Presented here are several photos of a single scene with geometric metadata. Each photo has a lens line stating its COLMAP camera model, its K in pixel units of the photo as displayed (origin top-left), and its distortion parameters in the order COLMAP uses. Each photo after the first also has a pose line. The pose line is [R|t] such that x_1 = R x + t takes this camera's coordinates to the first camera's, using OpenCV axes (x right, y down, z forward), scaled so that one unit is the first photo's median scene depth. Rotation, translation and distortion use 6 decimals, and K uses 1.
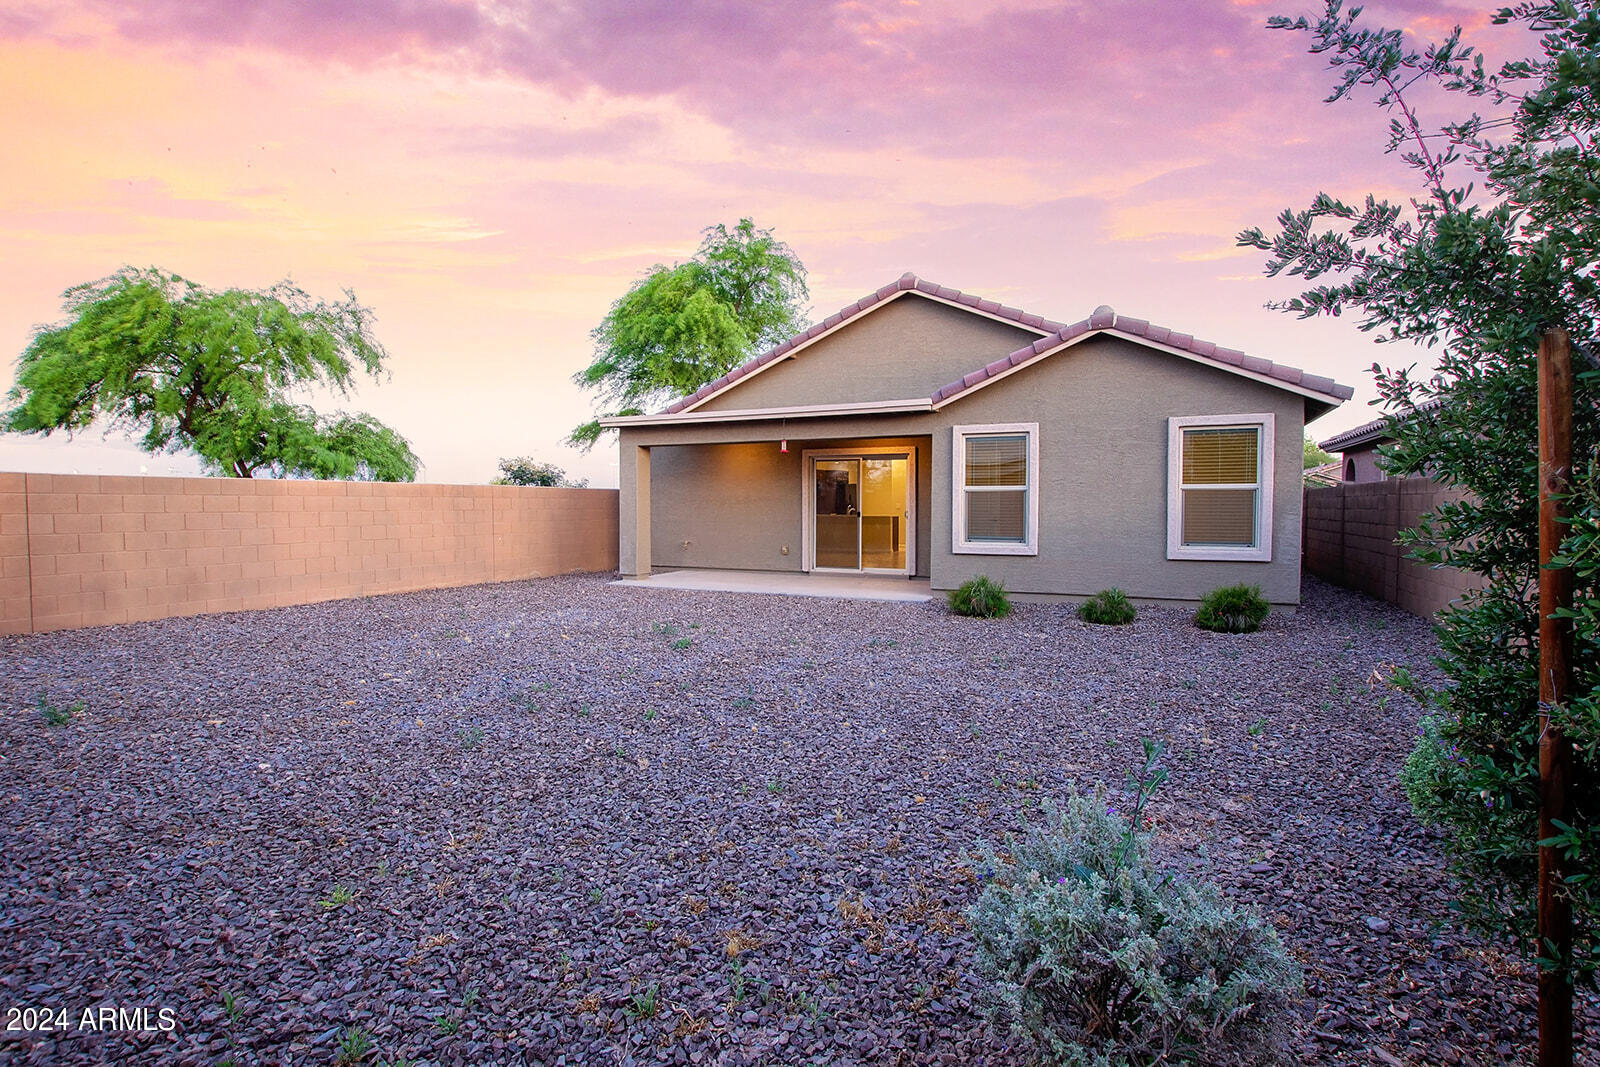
lens RADIAL K [[790.0, 0, 826.8], [0, 790.0, 533.7], [0, 0, 1]] dist [-0.022947, 0.001338]
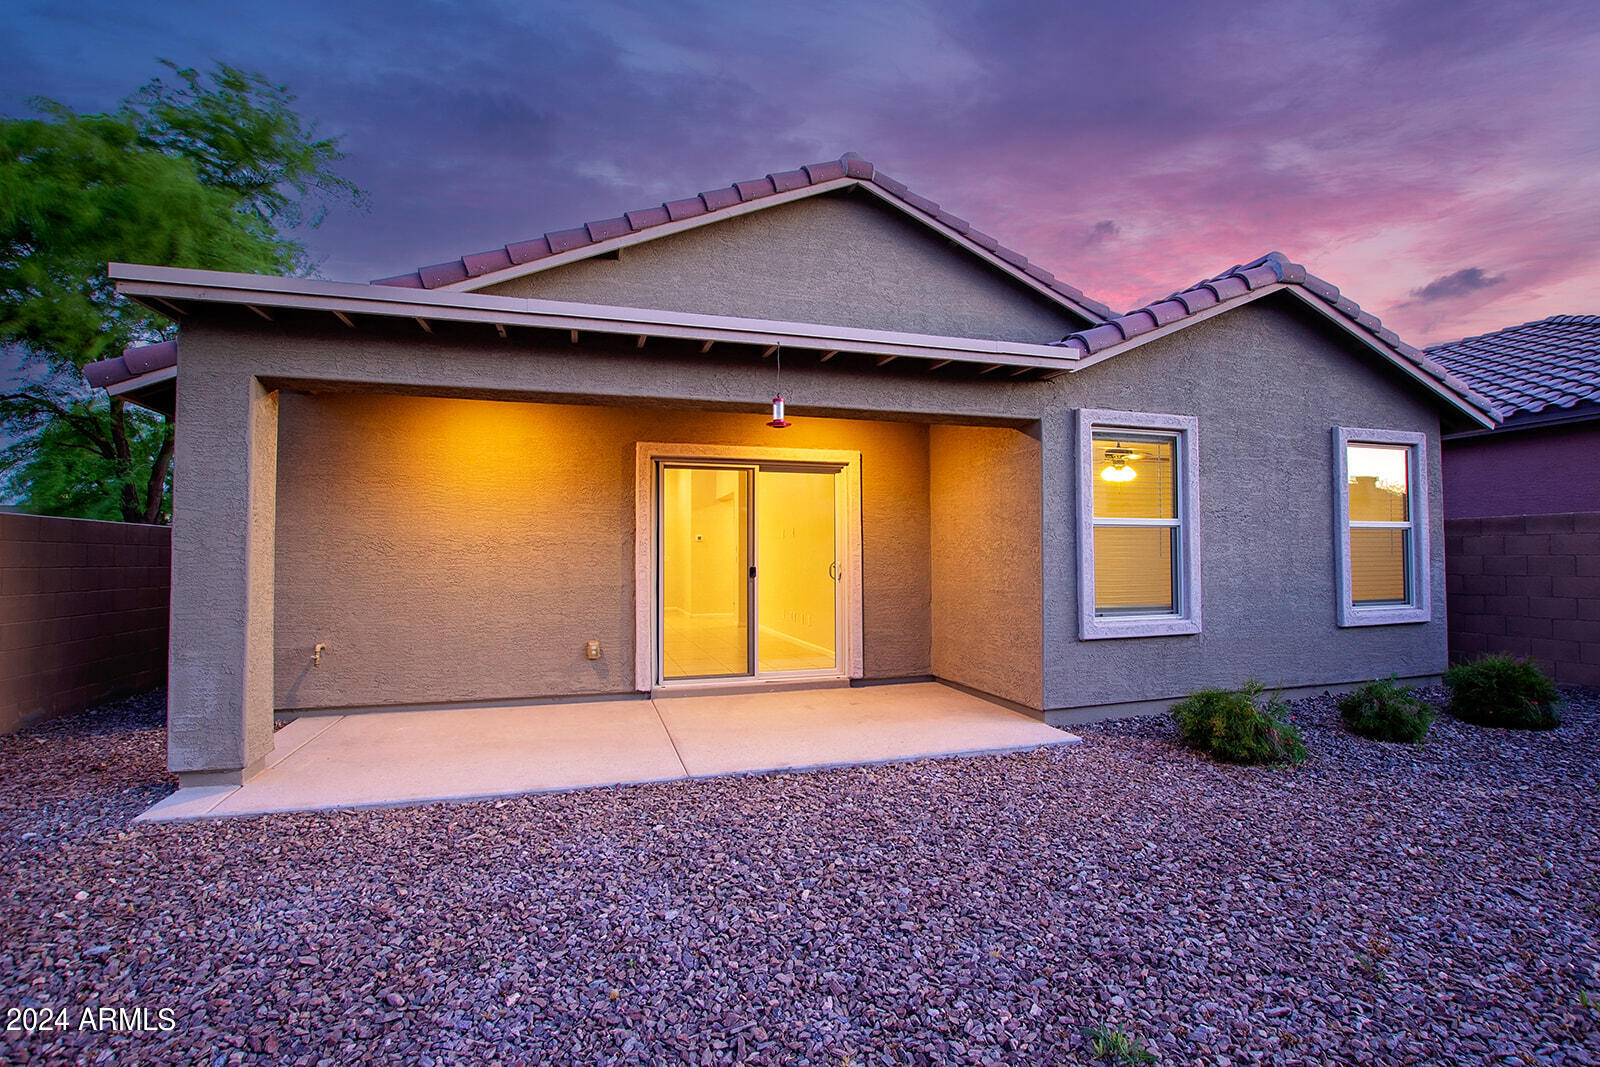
lens RADIAL K [[742.2, 0, 805.2], [0, 742.2, 538.6], [0, 0, 1]] dist [-0.016873, -0.000009]
pose [[0.744743, 0.014354, 0.667198, -0.936135], [0.031164, 0.997930, -0.056255, -0.062671], [-0.666624, 0.062688, 0.742754, 2.133074]]
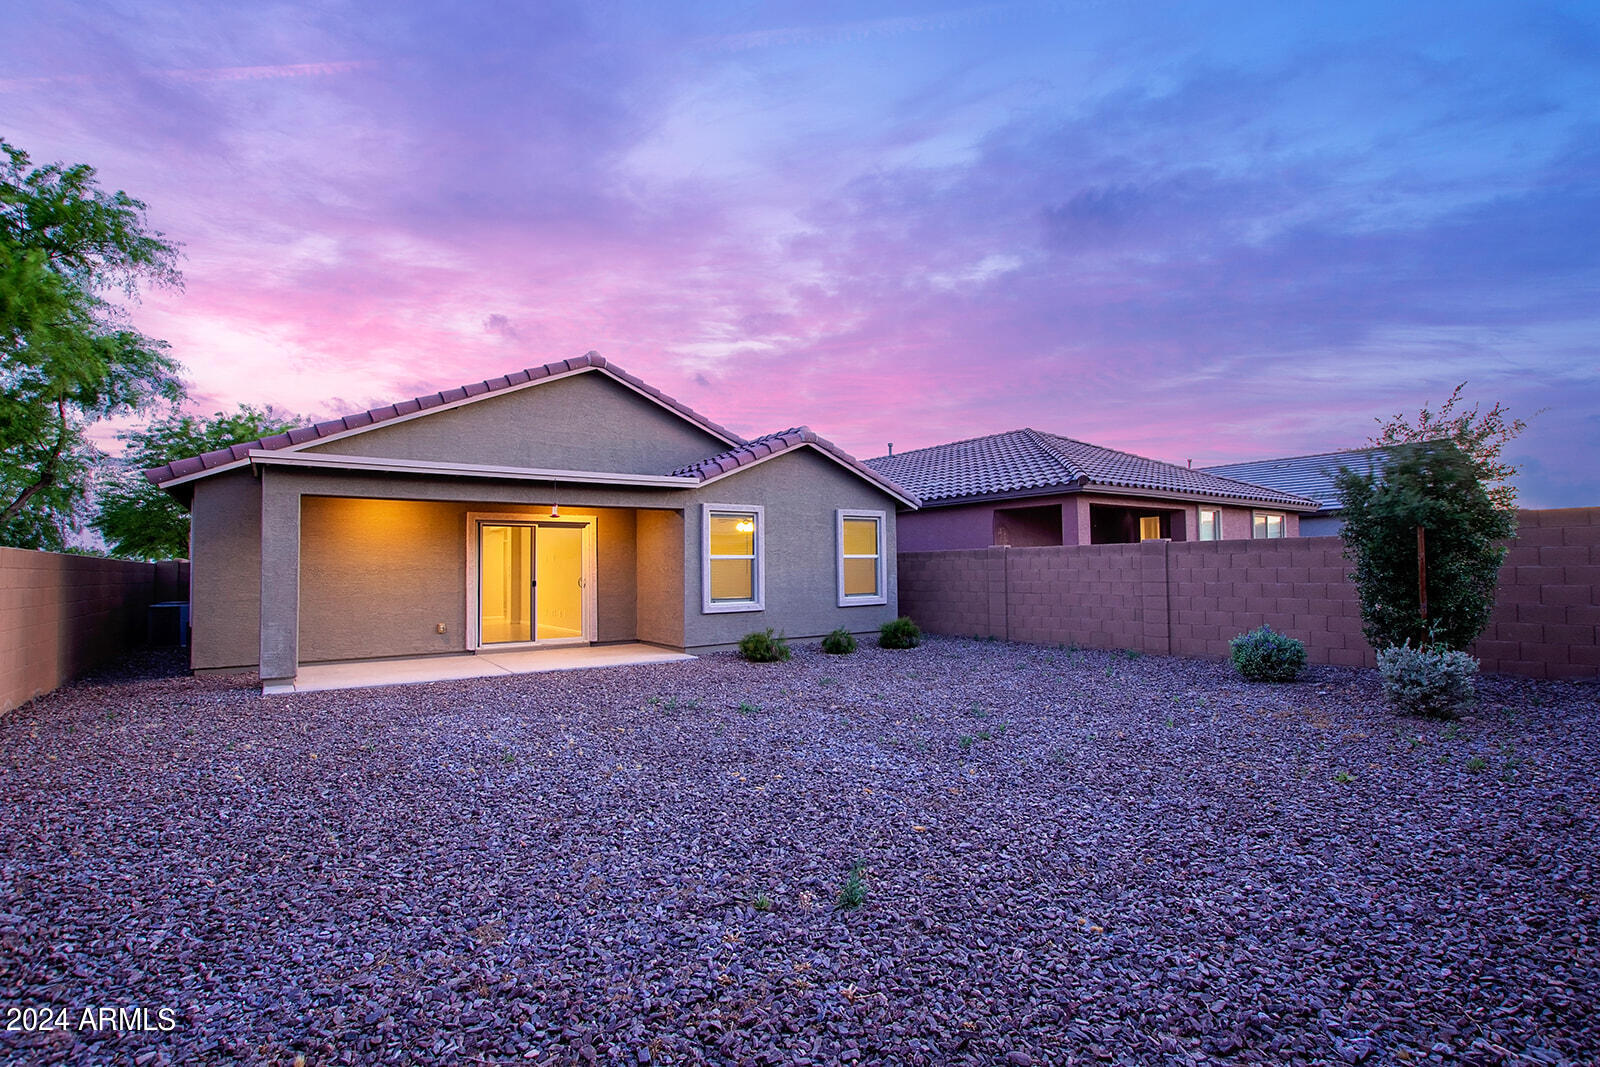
lens RADIAL K [[790.0, 0, 826.8], [0, 790.0, 533.7], [0, 0, 1]] dist [-0.022947, 0.001338]
pose [[0.480117, 0.032451, 0.876604, -2.196730], [0.047876, 0.996857, -0.063125, -0.027353], [-0.875897, 0.072276, 0.477054, 0.824828]]
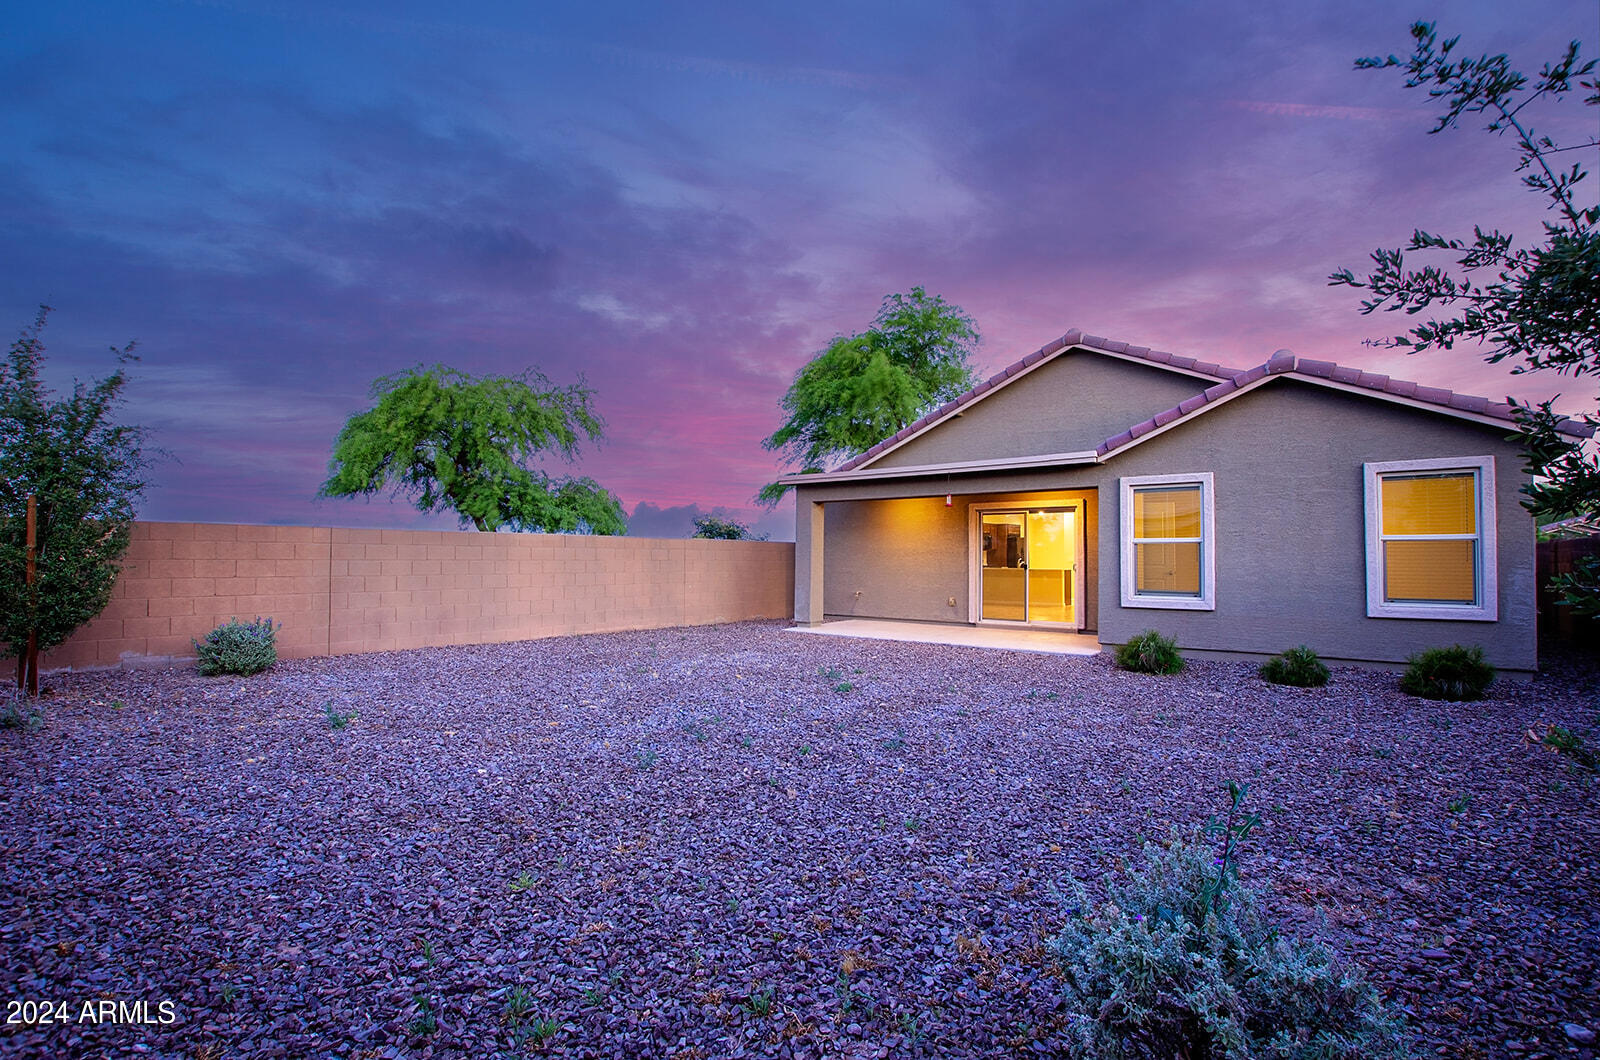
lens RADIAL K [[767.5, 0, 820.5], [0, 767.5, 535.7], [0, 0, 1]] dist [-0.021163, 0.002195]
pose [[0.971815, -0.003528, -0.235718, 0.058683], [-0.012173, 0.997803, -0.065123, 0.009288], [0.235430, 0.066157, 0.969637, -0.032420]]
